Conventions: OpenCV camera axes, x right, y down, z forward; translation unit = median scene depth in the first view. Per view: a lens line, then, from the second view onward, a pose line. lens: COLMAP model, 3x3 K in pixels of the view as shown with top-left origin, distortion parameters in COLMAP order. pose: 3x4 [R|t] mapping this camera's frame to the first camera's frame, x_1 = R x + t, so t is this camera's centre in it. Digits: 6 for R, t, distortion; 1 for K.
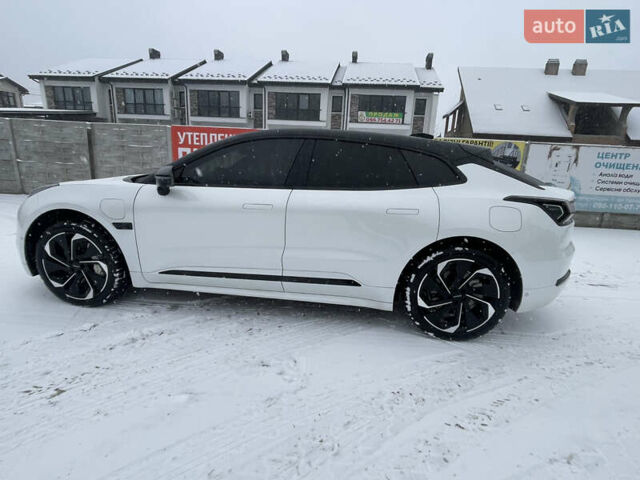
lens RADIAL K [[348.0, 0, 314.3], [0, 348.0, 241.4], [0, 0, 1]] dist [-0.007368, 0.003495]
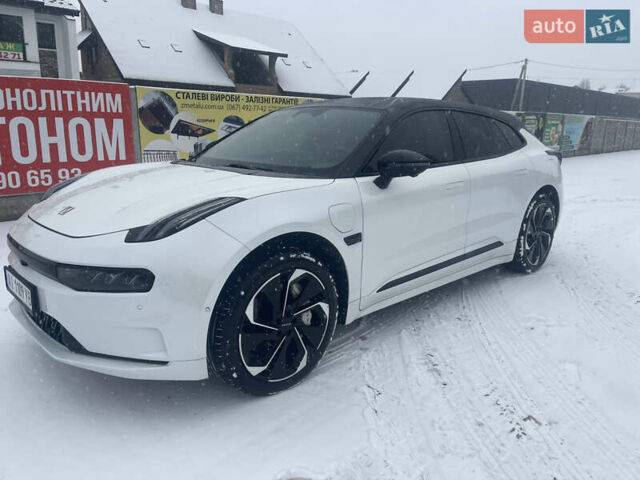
lens RADIAL K [[495.2, 0, 323.4], [0, 495.2, 237.4], [0, 0, 1]] dist [0.045160, -0.057946]
pose [[0.626179, -0.211894, 0.750334, -0.162679], [0.202251, 0.973564, 0.106149, -0.020297], [-0.752990, 0.085287, 0.652481, 0.046736]]
